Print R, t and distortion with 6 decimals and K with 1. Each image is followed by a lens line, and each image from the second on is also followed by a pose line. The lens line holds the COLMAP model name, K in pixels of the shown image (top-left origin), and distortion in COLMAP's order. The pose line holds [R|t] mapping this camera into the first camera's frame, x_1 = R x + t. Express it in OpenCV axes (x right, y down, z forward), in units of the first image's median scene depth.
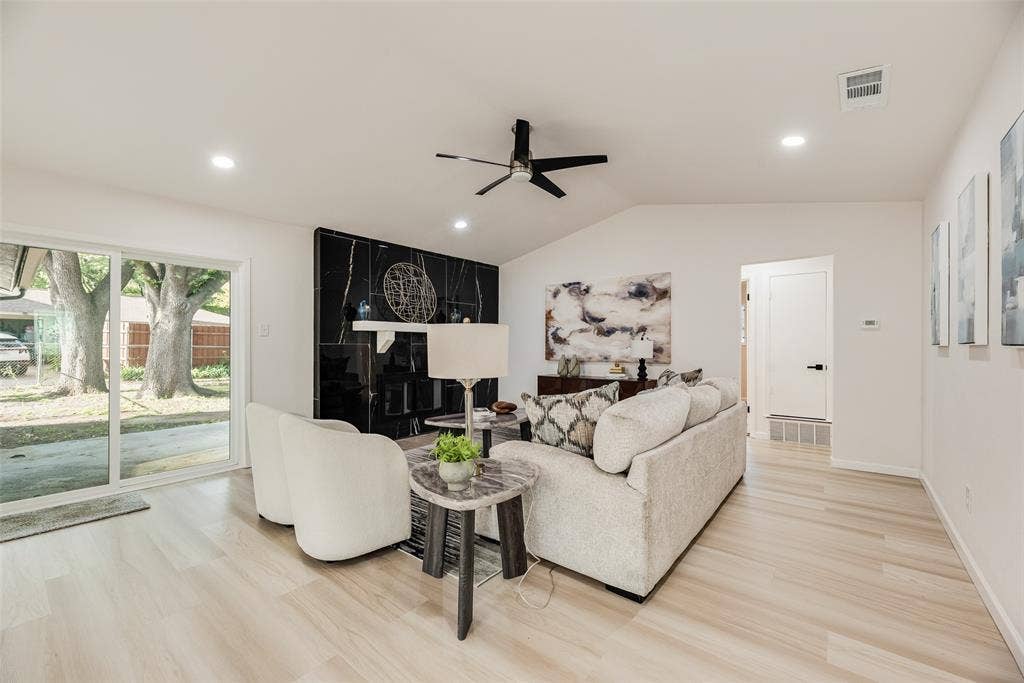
lens RADIAL K [[412.9, 0, 505.7], [0, 412.9, 344.9], [0, 0, 1]] dist [0.002945, -0.000942]
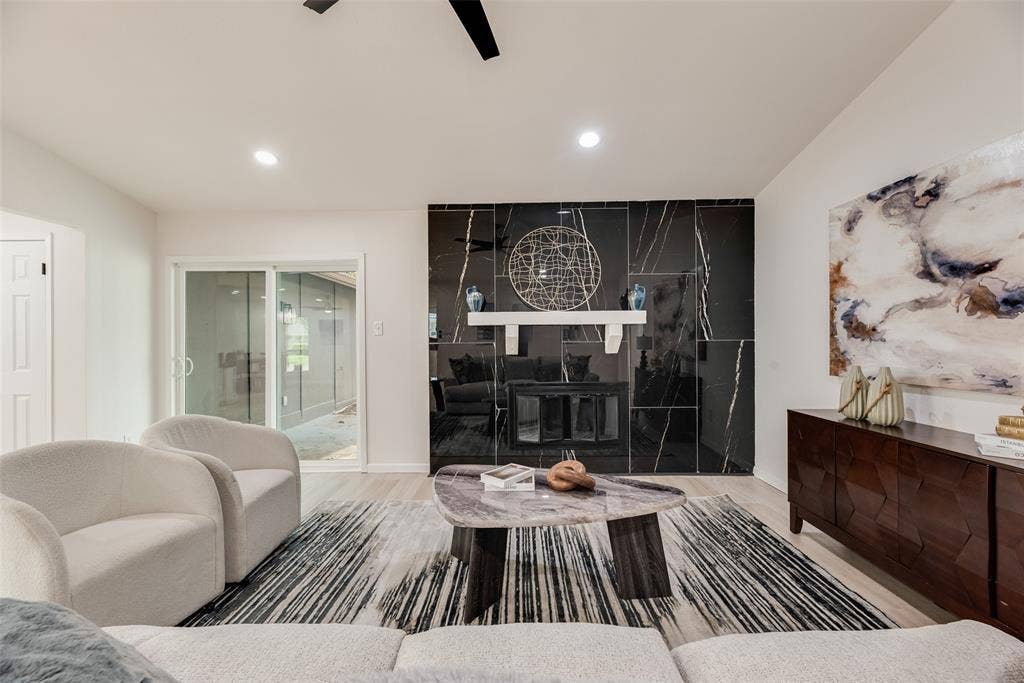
lens RADIAL K [[412.9, 0, 514.5], [0, 412.9, 341.8], [0, 0, 1]] dist [0.002945, -0.000942]
pose [[0.622706, -0.003553, -0.782448, 0.249869], [0.007546, 0.999970, 0.001464, -0.003547], [0.782420, -0.006816, 0.622714, 0.480161]]
